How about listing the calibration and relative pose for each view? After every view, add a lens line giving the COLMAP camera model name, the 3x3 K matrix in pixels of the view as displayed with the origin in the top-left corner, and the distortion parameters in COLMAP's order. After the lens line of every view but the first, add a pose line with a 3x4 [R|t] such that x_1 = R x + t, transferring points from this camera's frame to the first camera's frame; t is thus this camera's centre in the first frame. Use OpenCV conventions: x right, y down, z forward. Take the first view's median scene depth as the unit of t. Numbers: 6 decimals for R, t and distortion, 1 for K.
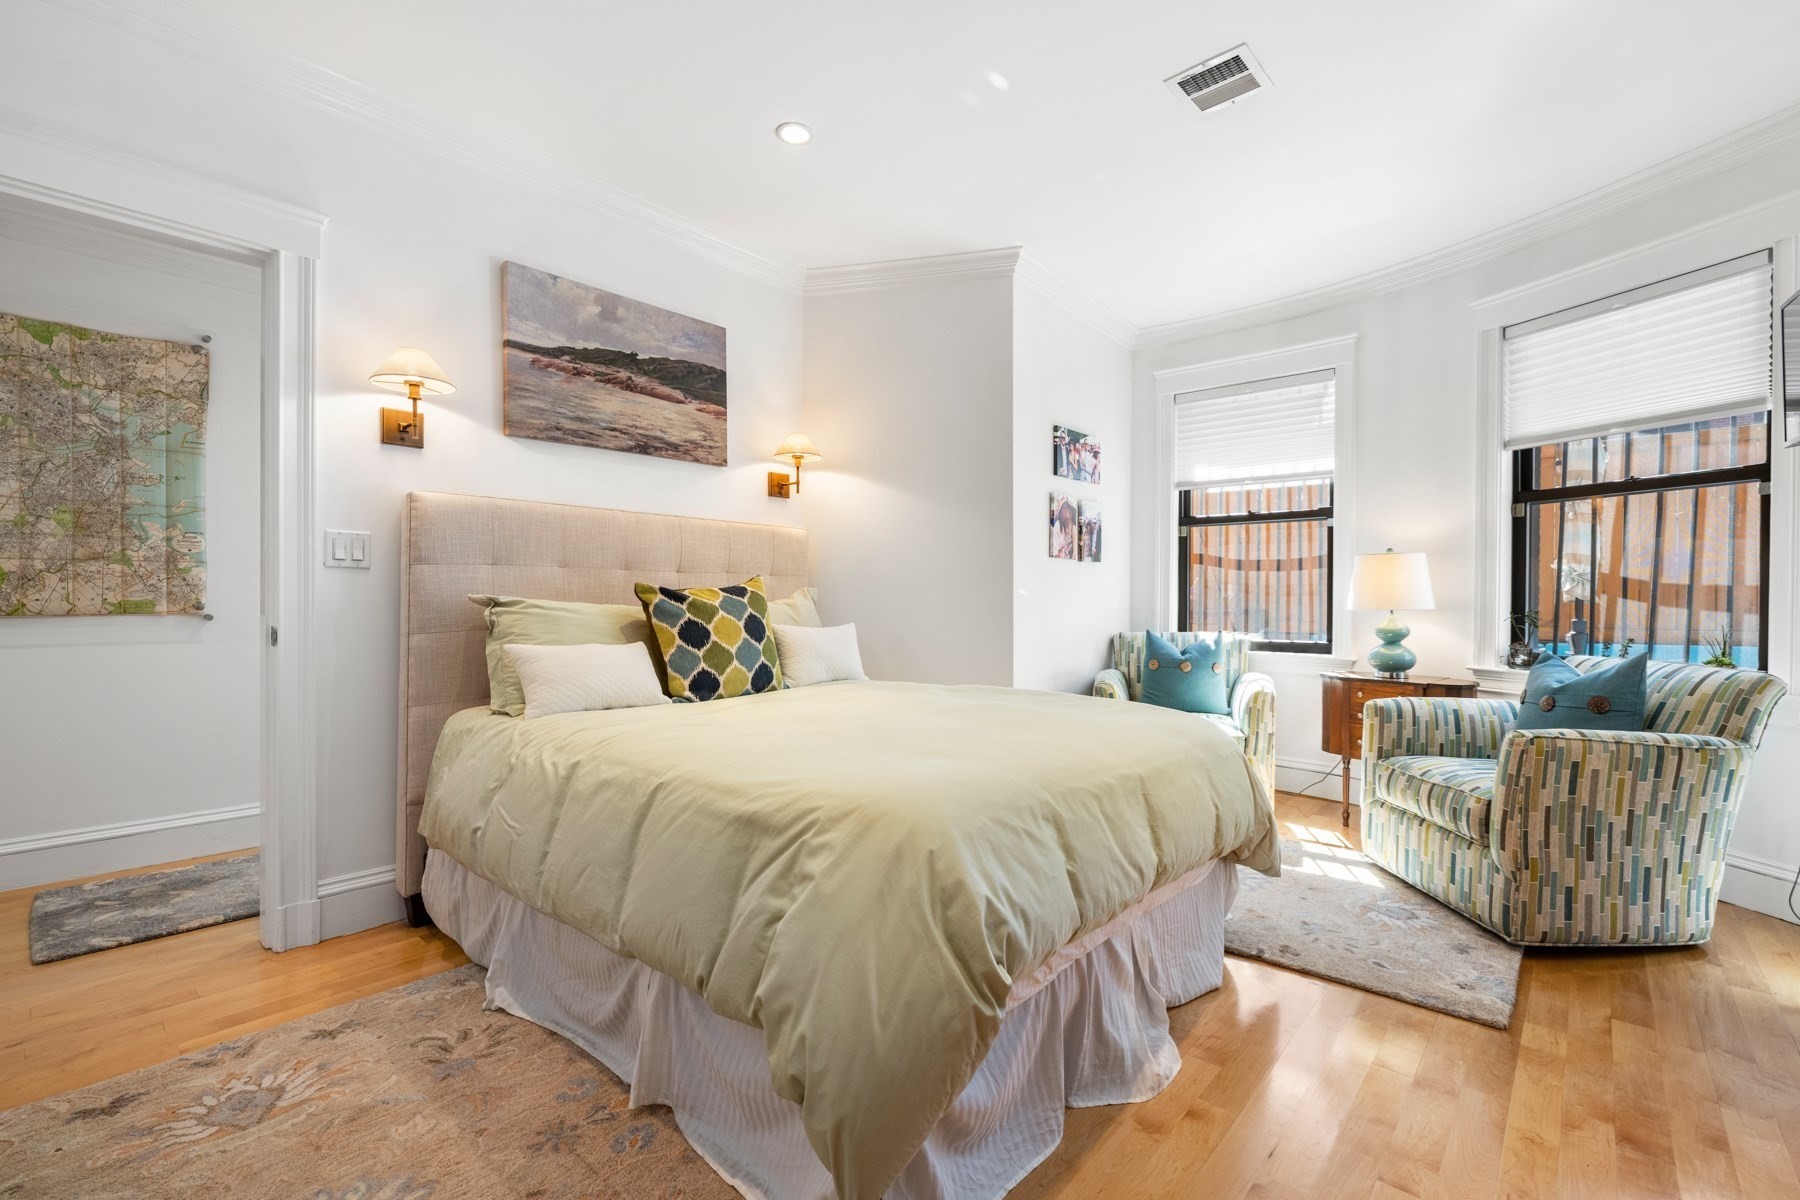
lens RADIAL K [[804.0, 0, 900.6], [0, 804.0, 592.6], [0, 0, 1]] dist [-0.008685, 0.001056]
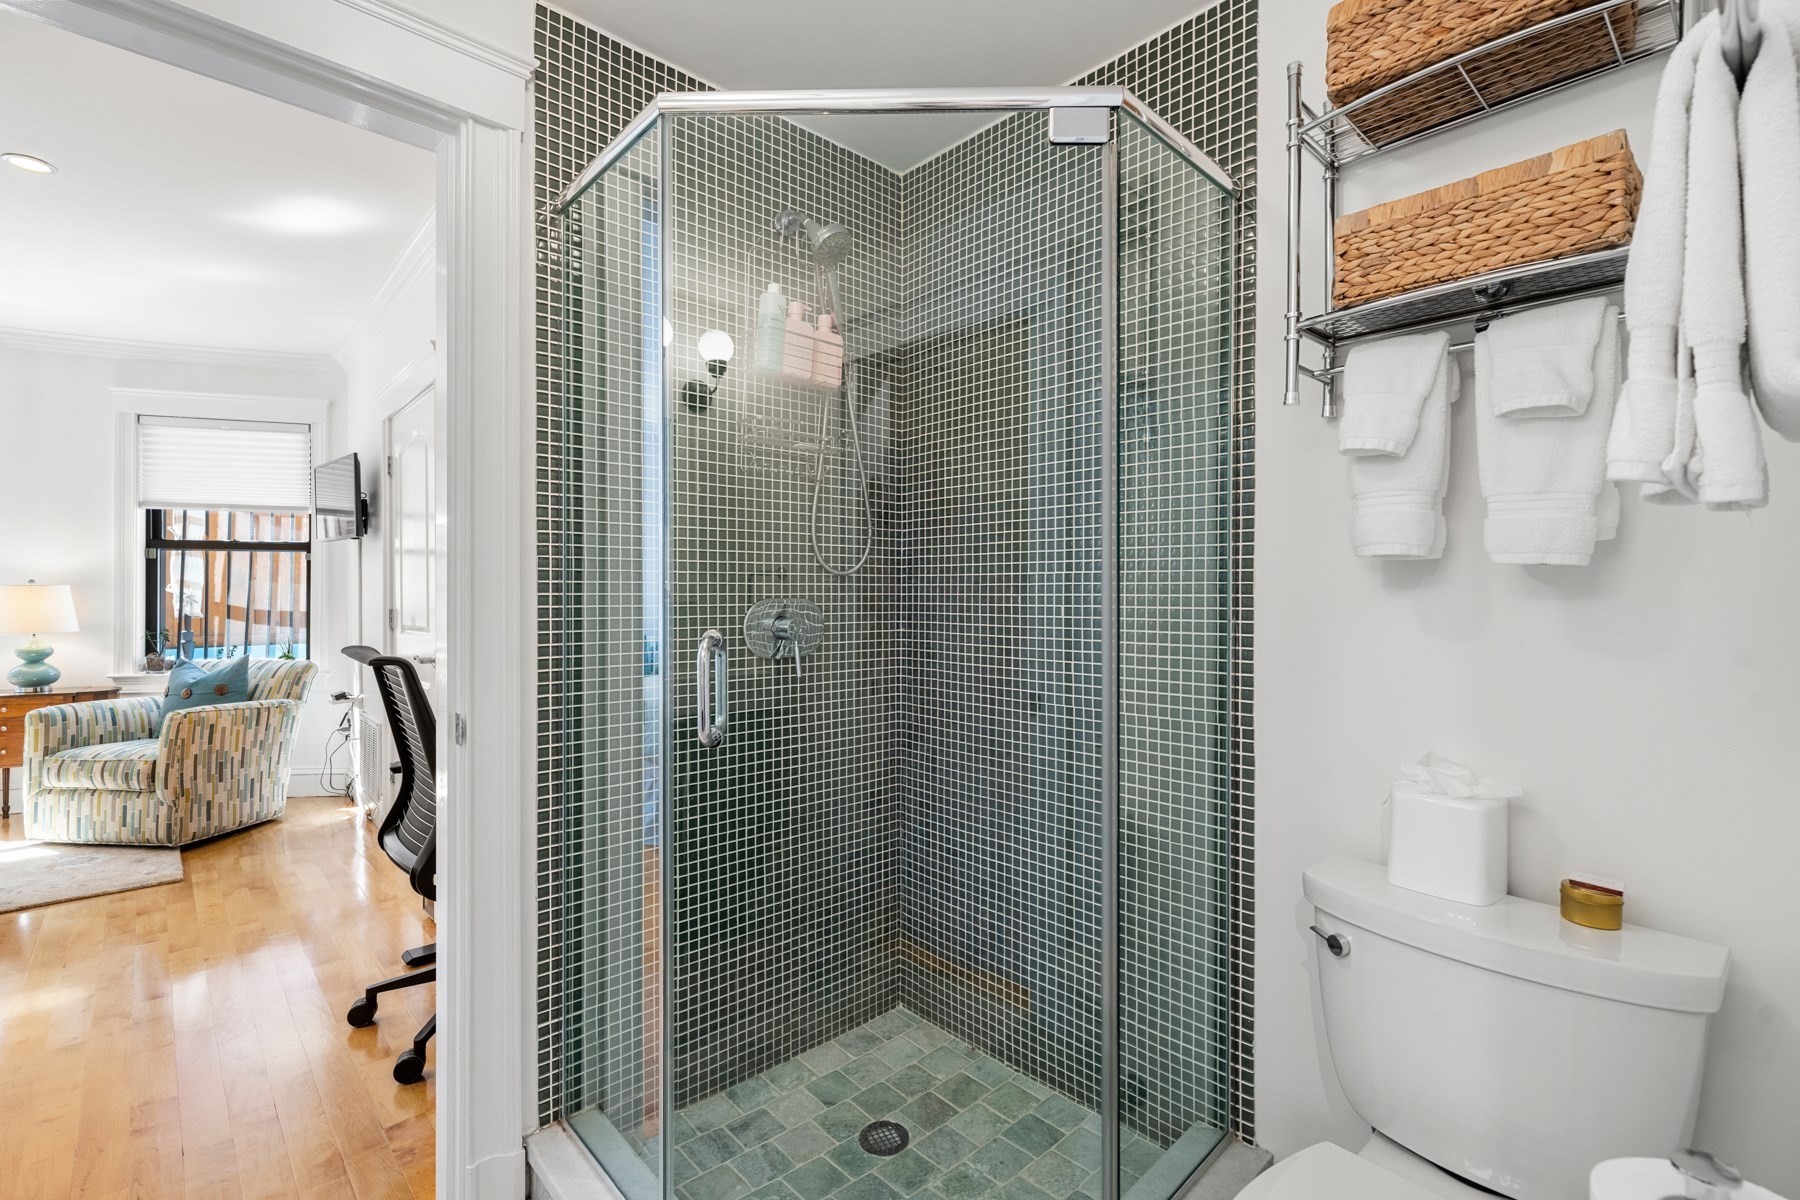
lens RADIAL K [[801.4, 0, 895.1], [0, 801.4, 604.2], [0, 0, 1]] dist [0.000496, 0.000203]
pose [[0.116799, -0.013447, 0.993065, -0.523558], [-0.002739, 0.999900, 0.013861, -0.053294], [-0.993152, -0.004339, 0.116751, -0.493344]]
